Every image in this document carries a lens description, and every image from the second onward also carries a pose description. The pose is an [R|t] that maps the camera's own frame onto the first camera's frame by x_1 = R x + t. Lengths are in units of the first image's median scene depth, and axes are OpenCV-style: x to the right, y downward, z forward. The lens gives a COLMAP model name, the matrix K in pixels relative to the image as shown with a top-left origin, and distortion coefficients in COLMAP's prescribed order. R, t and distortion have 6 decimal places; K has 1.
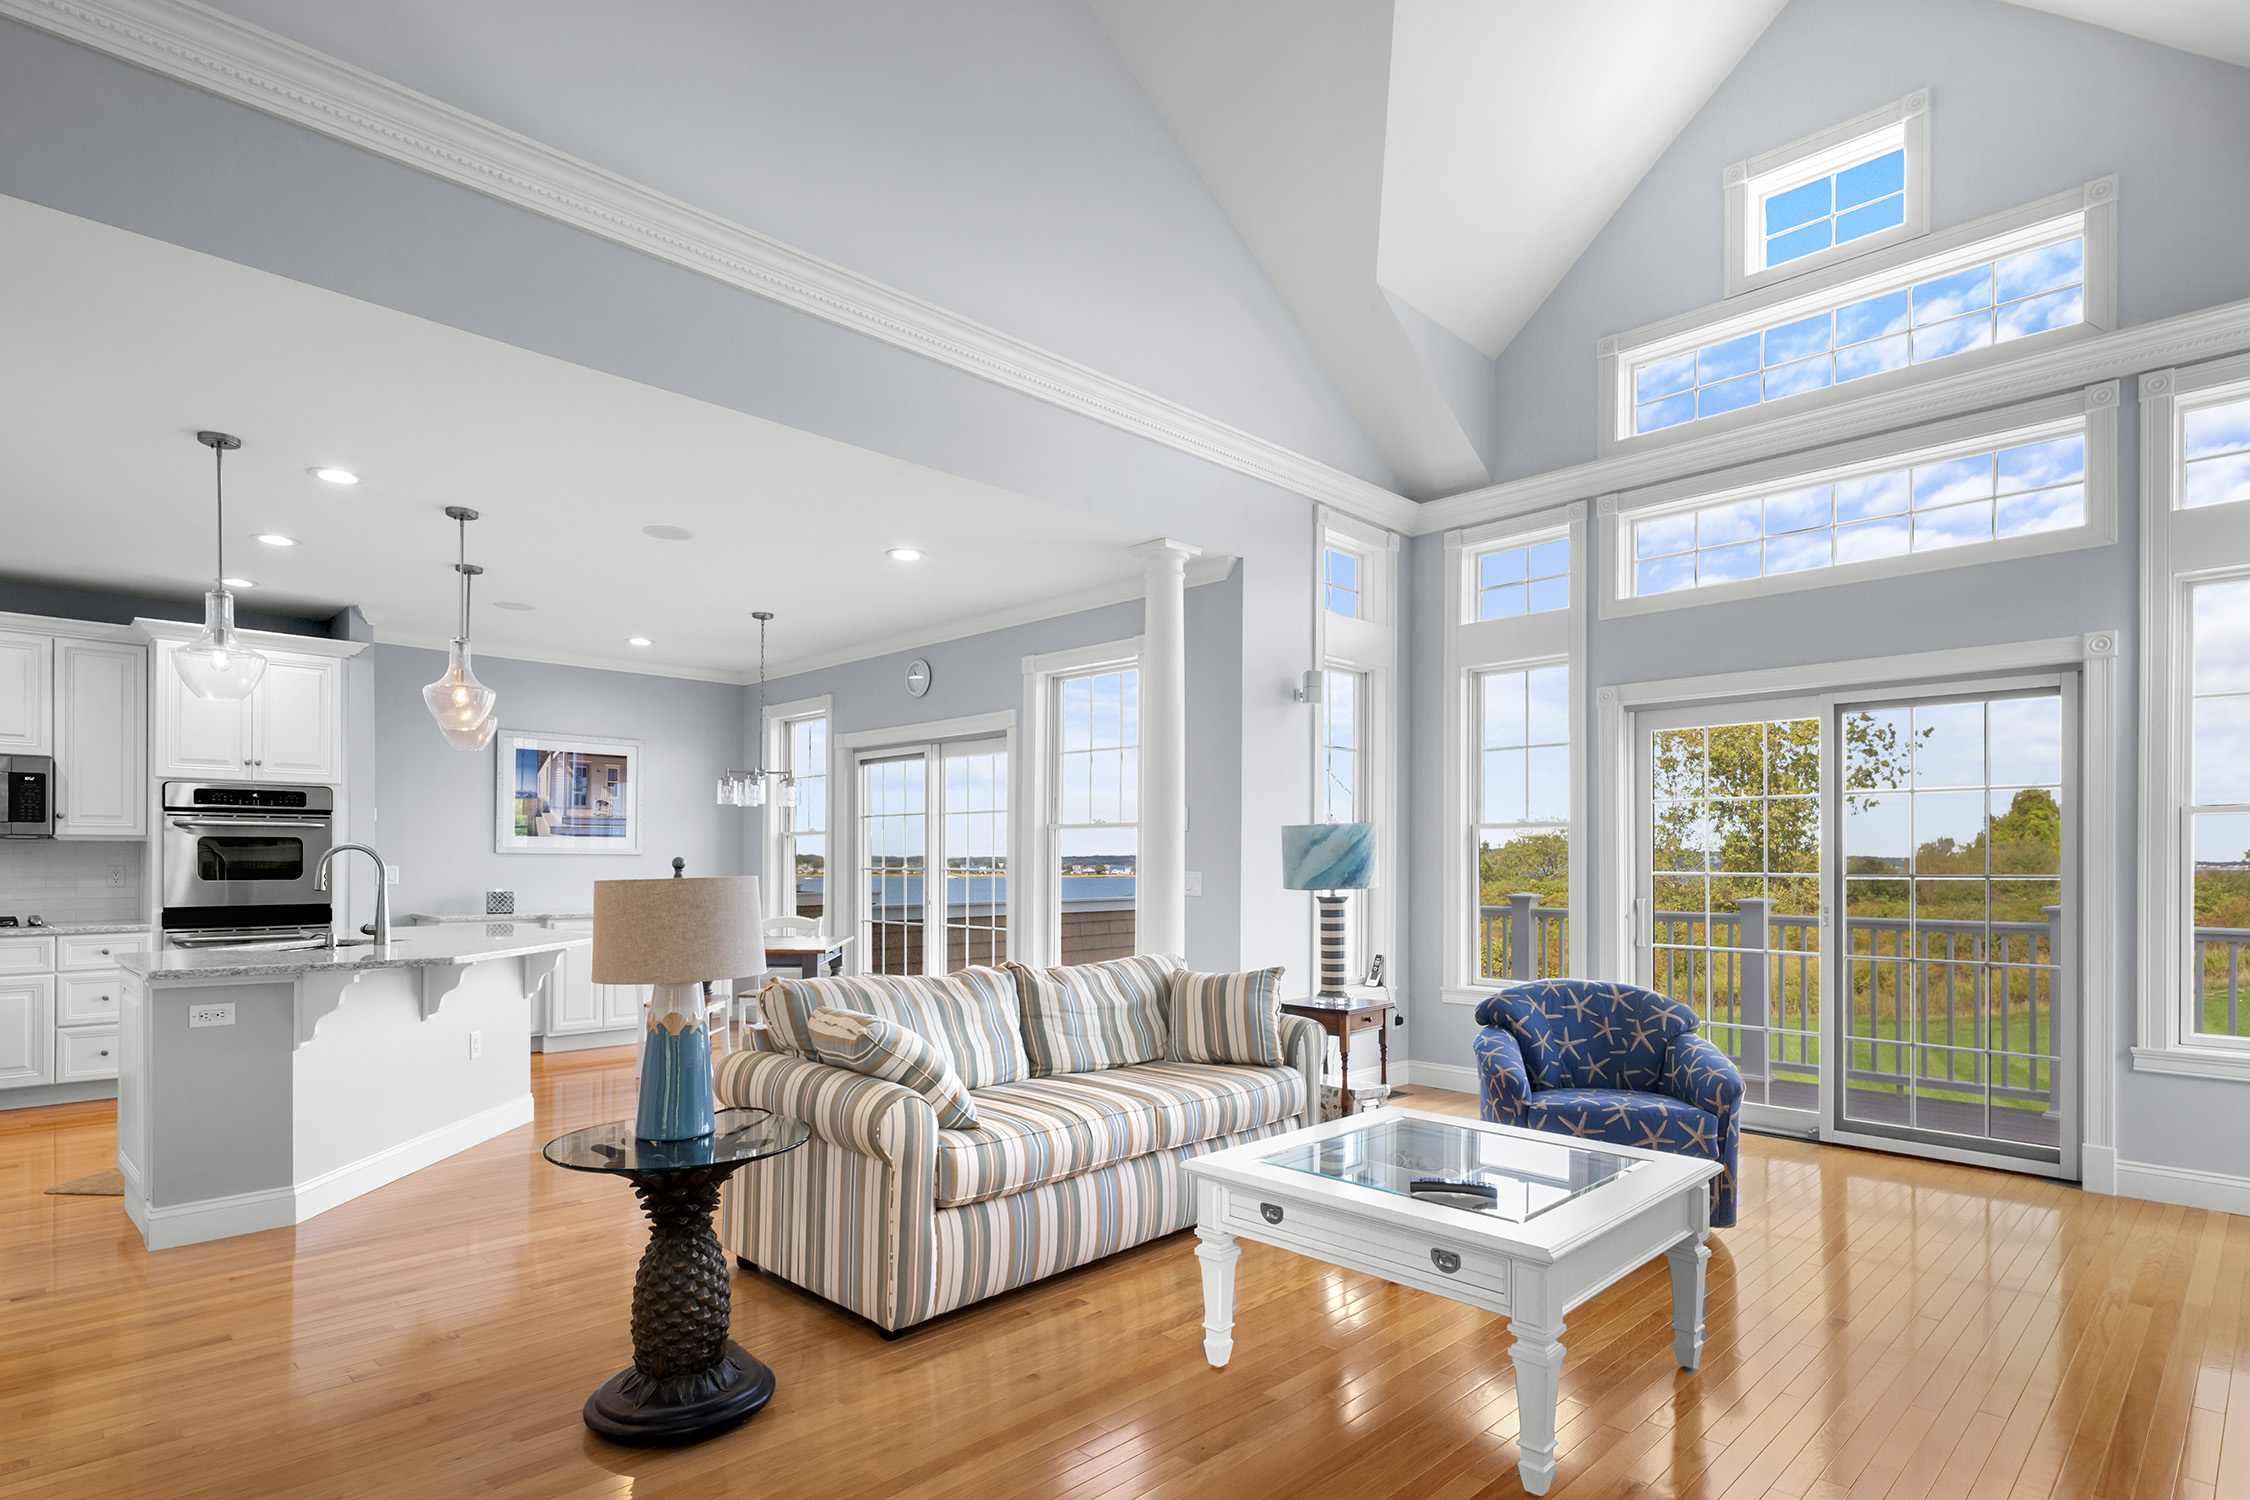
lens RADIAL K [[1166.4, 0, 1116.3], [0, 1166.4, 857.4], [0, 0, 1]] dist [0.002302, -0.000504]
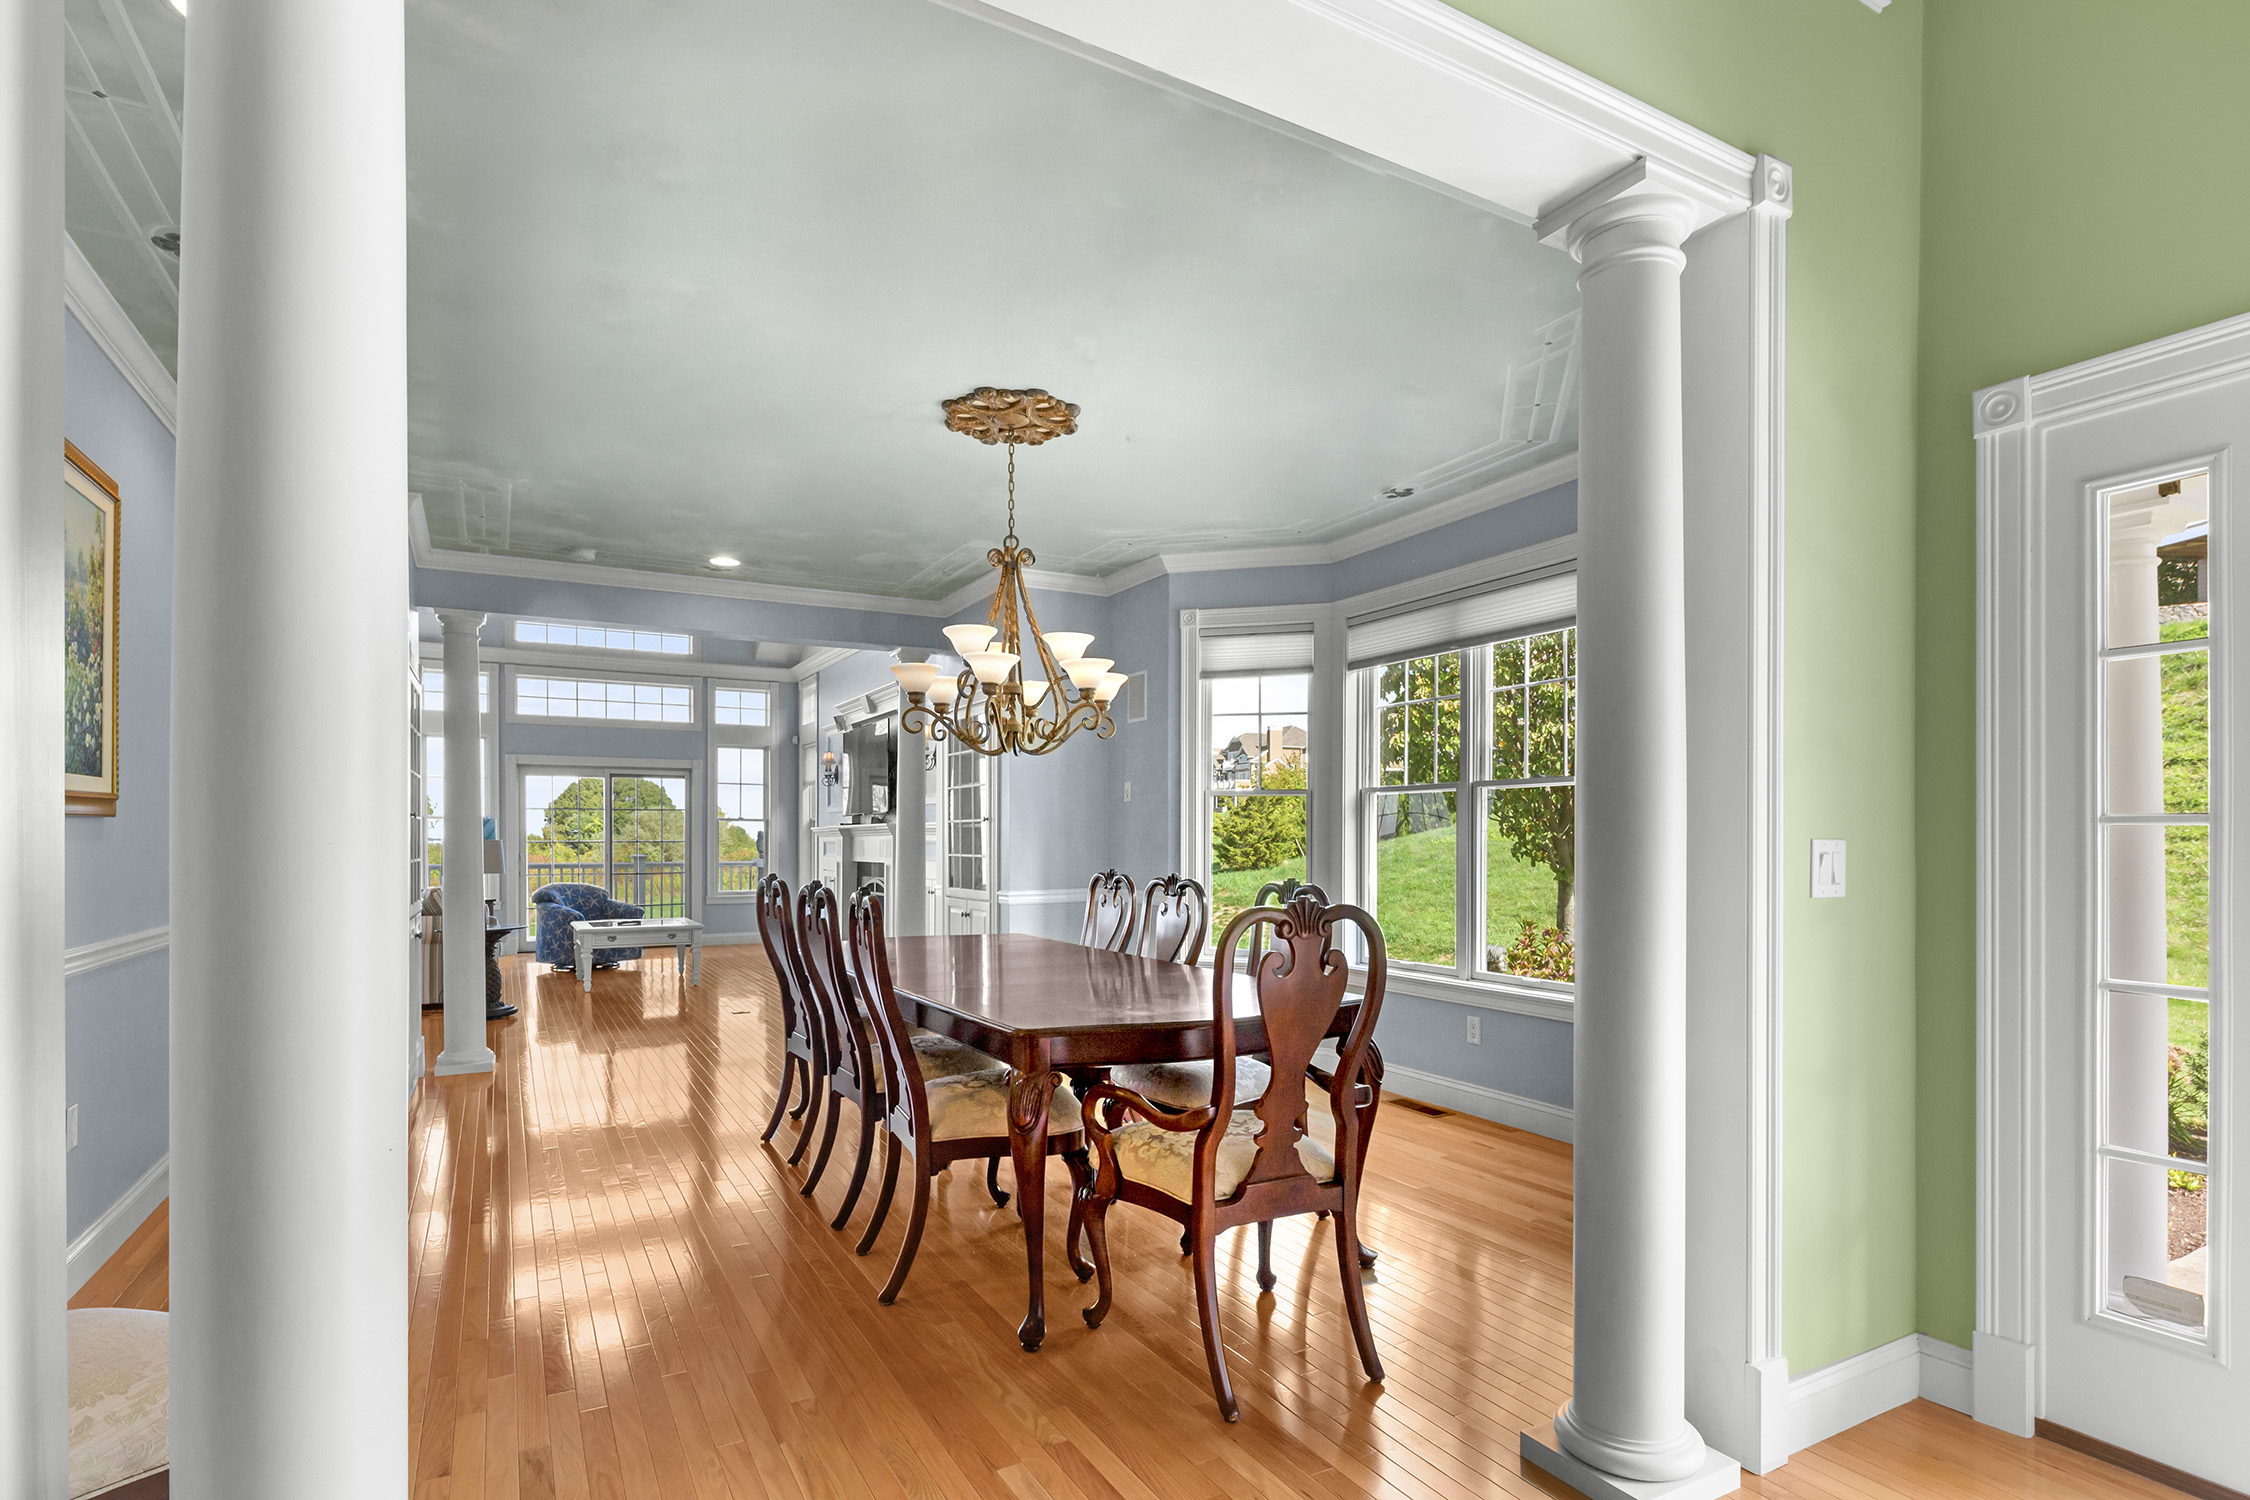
lens RADIAL K [[1134.9, 0, 1119.8], [0, 1134.9, 856.2], [0, 0, 1]] dist [0.002447, -0.000363]
pose [[0.270806, -0.013946, 0.962533, -1.194862], [-0.002630, 0.999881, 0.015227, 0.005093], [-0.962630, -0.006655, 0.270737, -0.595074]]
